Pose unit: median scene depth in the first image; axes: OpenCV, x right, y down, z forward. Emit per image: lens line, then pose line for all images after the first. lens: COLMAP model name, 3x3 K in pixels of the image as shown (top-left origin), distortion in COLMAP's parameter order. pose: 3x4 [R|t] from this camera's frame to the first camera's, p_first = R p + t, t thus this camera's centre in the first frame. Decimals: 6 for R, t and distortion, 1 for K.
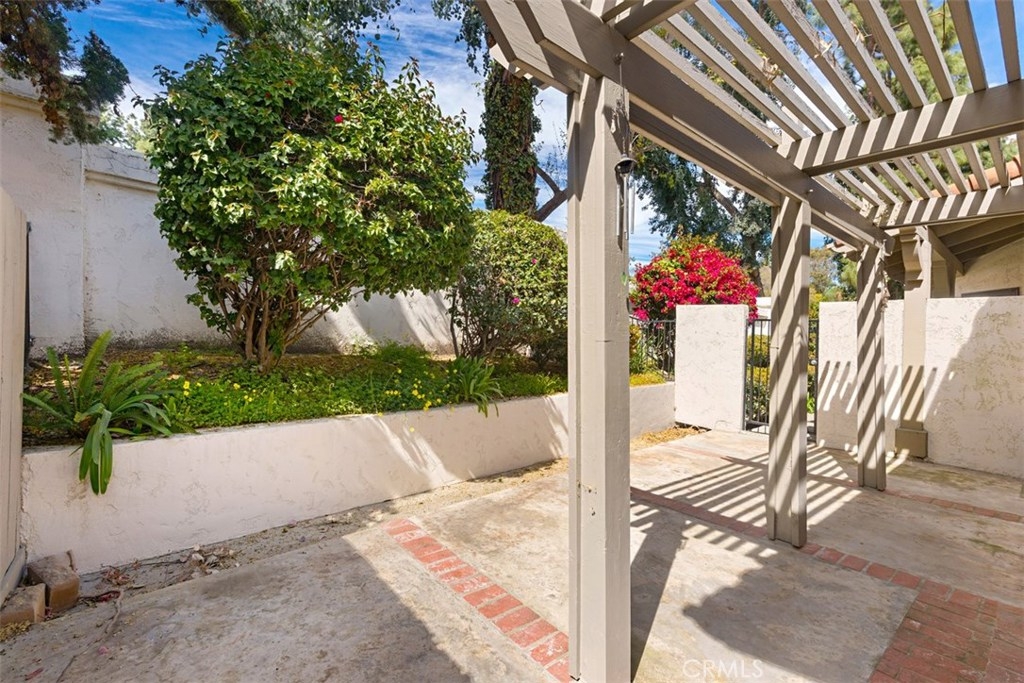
lens RADIAL K [[446.8, 0, 511.9], [0, 446.8, 325.2], [0, 0, 1]] dist [-0.000411, -0.000302]
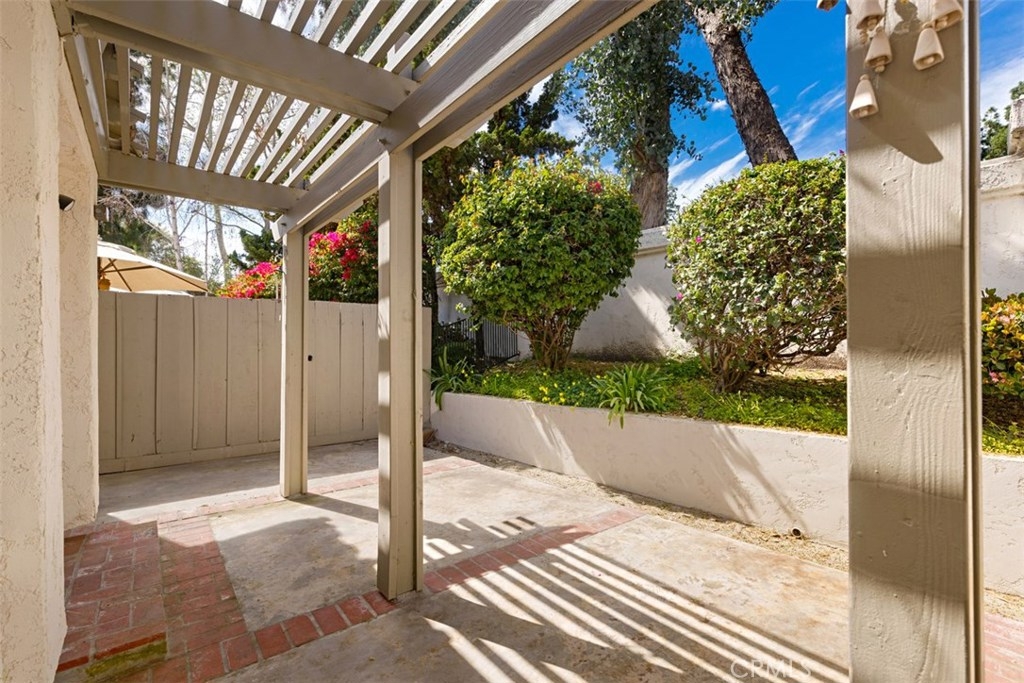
lens RADIAL K [[445.8, 0, 505.8], [0, 445.8, 336.9], [0, 0, 1]] dist [0.001817, 0.000252]
pose [[-0.010721, -0.054046, -0.998481, 1.106653], [0.031039, 0.998039, -0.054355, 0.070695], [0.999461, -0.031575, -0.009023, 0.942582]]
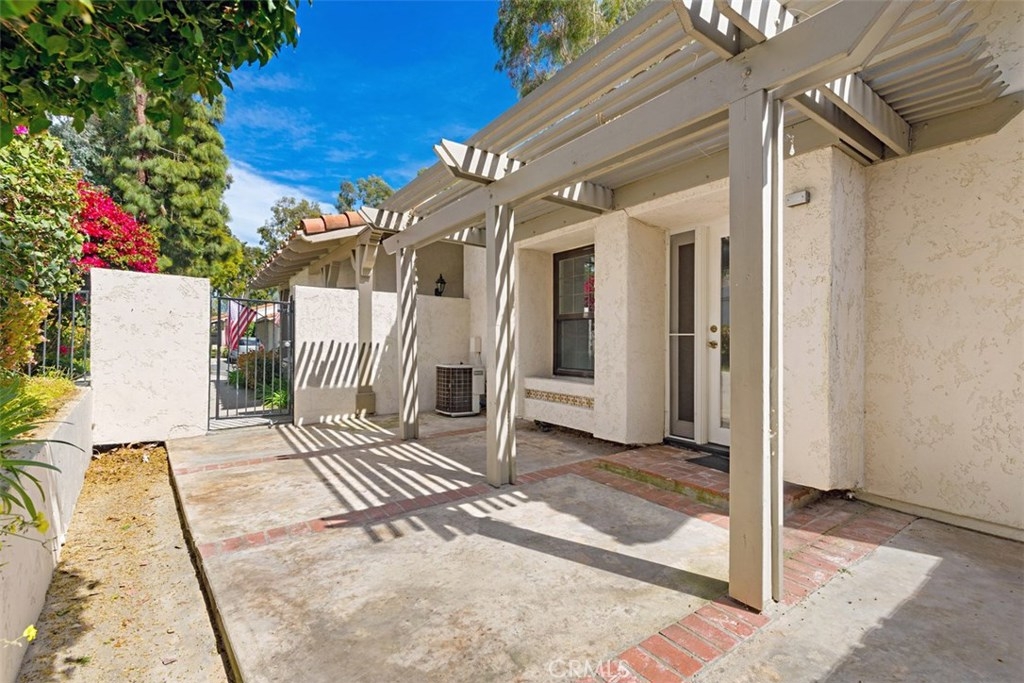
lens RADIAL K [[445.8, 0, 505.8], [0, 445.8, 336.9], [0, 0, 1]] dist [0.001817, 0.000252]
pose [[0.084818, -0.021673, 0.996161, -0.459427], [-0.034031, 0.999117, 0.024635, 0.041258], [-0.995815, -0.035990, 0.084006, 0.705105]]
